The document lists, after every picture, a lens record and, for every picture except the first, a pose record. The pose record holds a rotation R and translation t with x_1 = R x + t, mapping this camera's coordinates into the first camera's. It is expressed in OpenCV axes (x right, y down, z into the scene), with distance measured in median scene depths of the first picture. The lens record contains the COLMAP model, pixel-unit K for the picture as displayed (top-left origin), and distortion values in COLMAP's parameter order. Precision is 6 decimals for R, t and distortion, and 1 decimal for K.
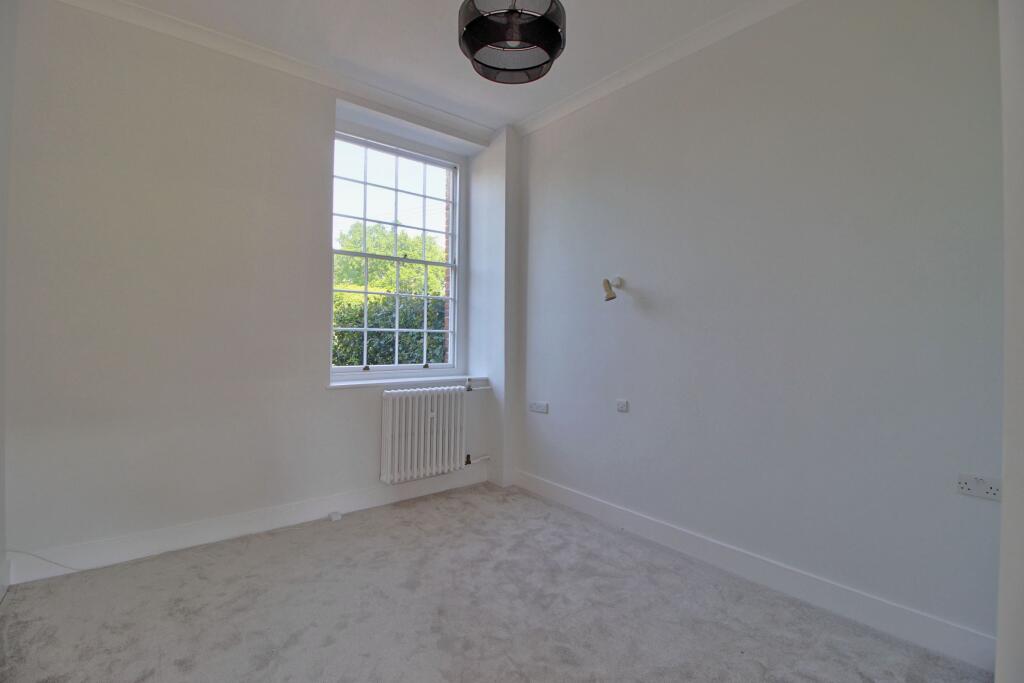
lens RADIAL K [[556.7, 0, 550.8], [0, 556.7, 343.7], [0, 0, 1]] dist [0.001393, -0.000078]
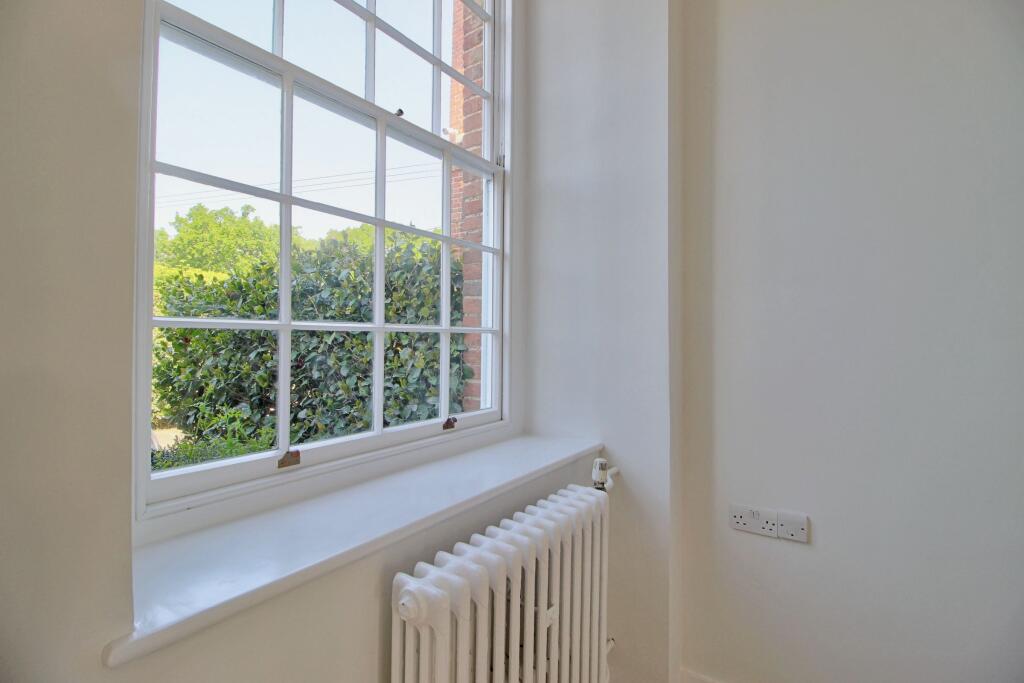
lens RADIAL K [[474.1, 0, 514.1], [0, 474.1, 331.8], [0, 0, 1]] dist [-0.012655, -0.000575]
pose [[0.965427, -0.005142, 0.260622, -0.256779], [0.010203, 0.999785, -0.018072, -0.014743], [-0.260473, 0.020106, 0.965272, 0.666154]]
